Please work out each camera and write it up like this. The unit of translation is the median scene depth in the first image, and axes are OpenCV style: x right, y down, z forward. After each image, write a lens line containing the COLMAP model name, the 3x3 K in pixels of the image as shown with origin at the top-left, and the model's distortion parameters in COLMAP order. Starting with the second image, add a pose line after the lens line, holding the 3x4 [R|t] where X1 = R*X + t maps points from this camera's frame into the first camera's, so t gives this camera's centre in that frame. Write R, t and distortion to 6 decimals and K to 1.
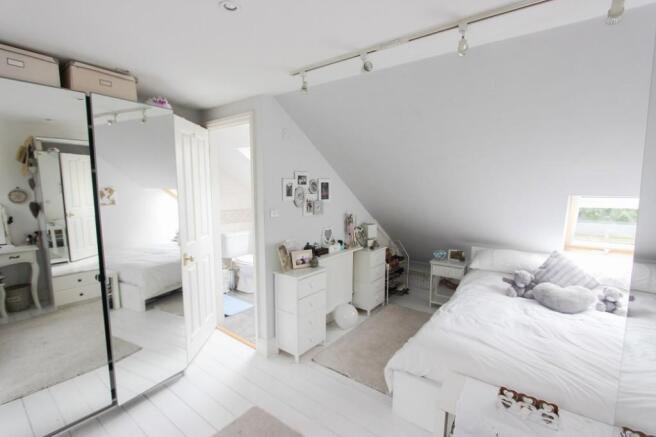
lens RADIAL K [[315.3, 0, 328.0], [0, 315.3, 218.5], [0, 0, 1]] dist [-0.000332, 0.000128]
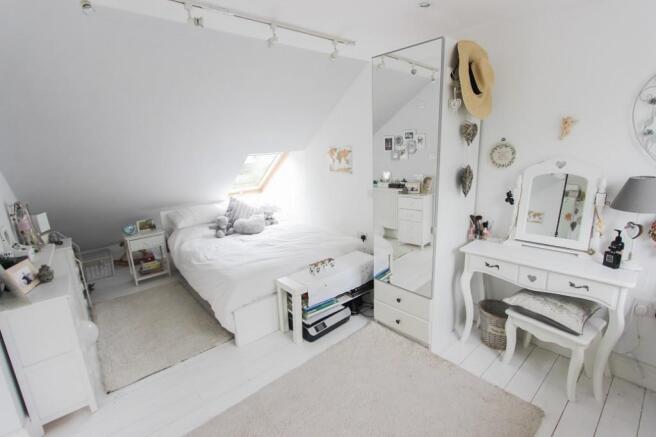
lens RADIAL K [[302.6, 0, 328.0], [0, 302.6, 218.5], [0, 0, 1]] dist [-0.013896, 0.000491]
pose [[0.187679, -0.222983, 0.956585, -0.547336], [0.150570, 0.968911, 0.196315, -0.006475], [-0.970621, 0.107188, 0.215419, 0.322132]]
